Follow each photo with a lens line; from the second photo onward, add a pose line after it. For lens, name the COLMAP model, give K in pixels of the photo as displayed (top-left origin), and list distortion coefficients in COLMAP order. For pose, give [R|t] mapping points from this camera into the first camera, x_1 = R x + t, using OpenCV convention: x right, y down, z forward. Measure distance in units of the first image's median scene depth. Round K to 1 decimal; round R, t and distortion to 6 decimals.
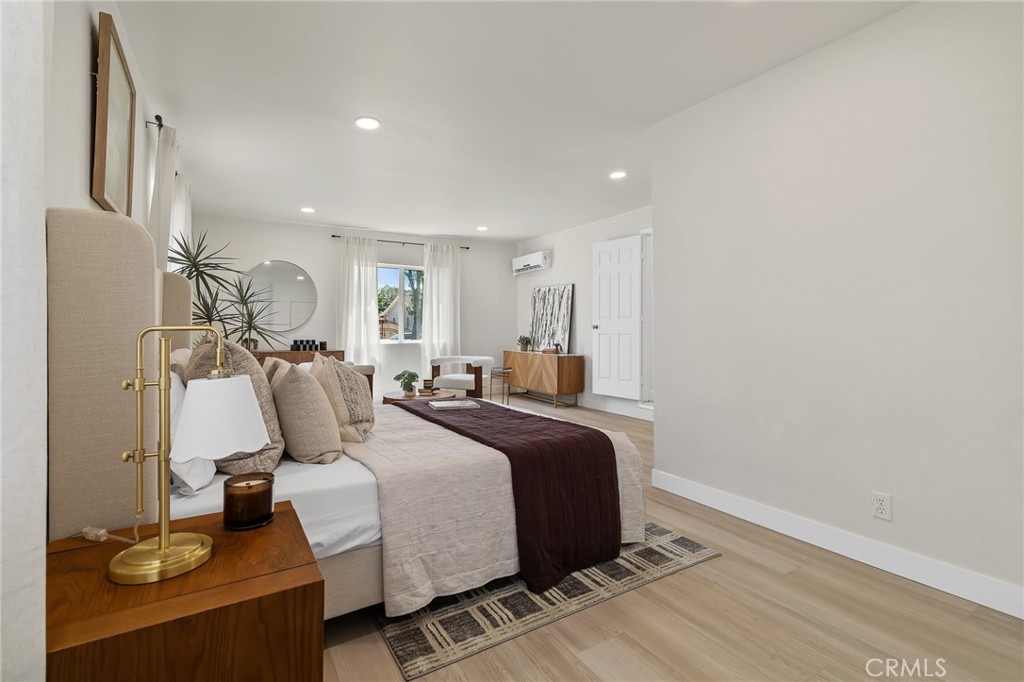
lens RADIAL K [[474.6, 0, 507.8], [0, 474.6, 337.6], [0, 0, 1]] dist [-0.000603, 0.000038]
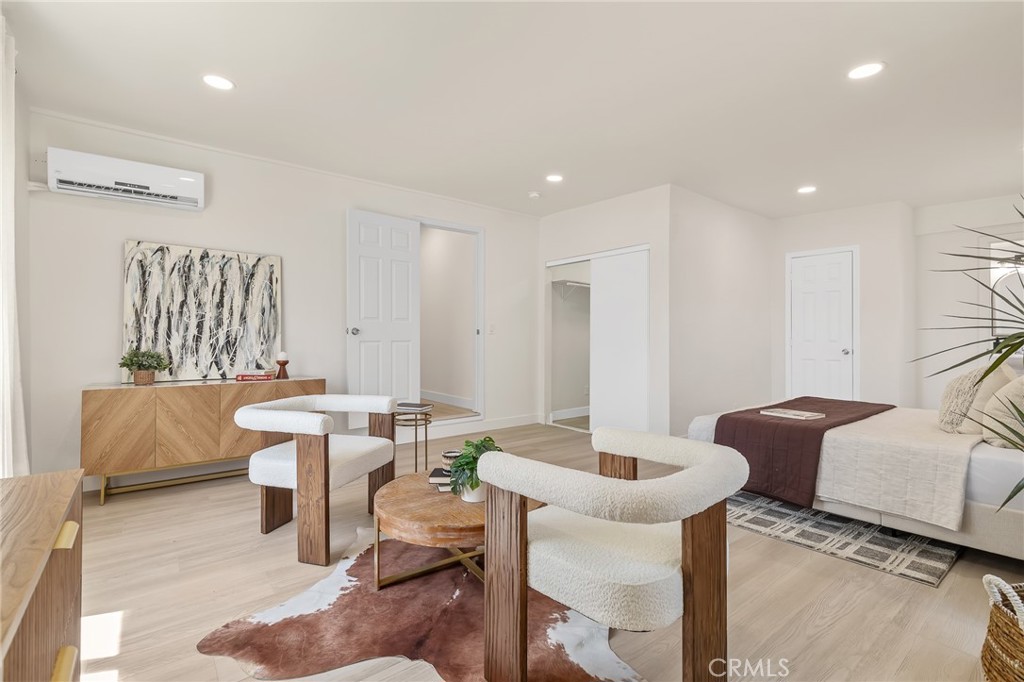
lens RADIAL K [[474.6, 0, 507.8], [0, 474.6, 337.6], [0, 0, 1]] dist [-0.000603, 0.000038]
pose [[-0.115447, -0.012505, 0.993235, -0.443133], [0.010542, 0.999849, 0.013814, -0.017874], [-0.993258, 0.012065, -0.115298, 0.742109]]
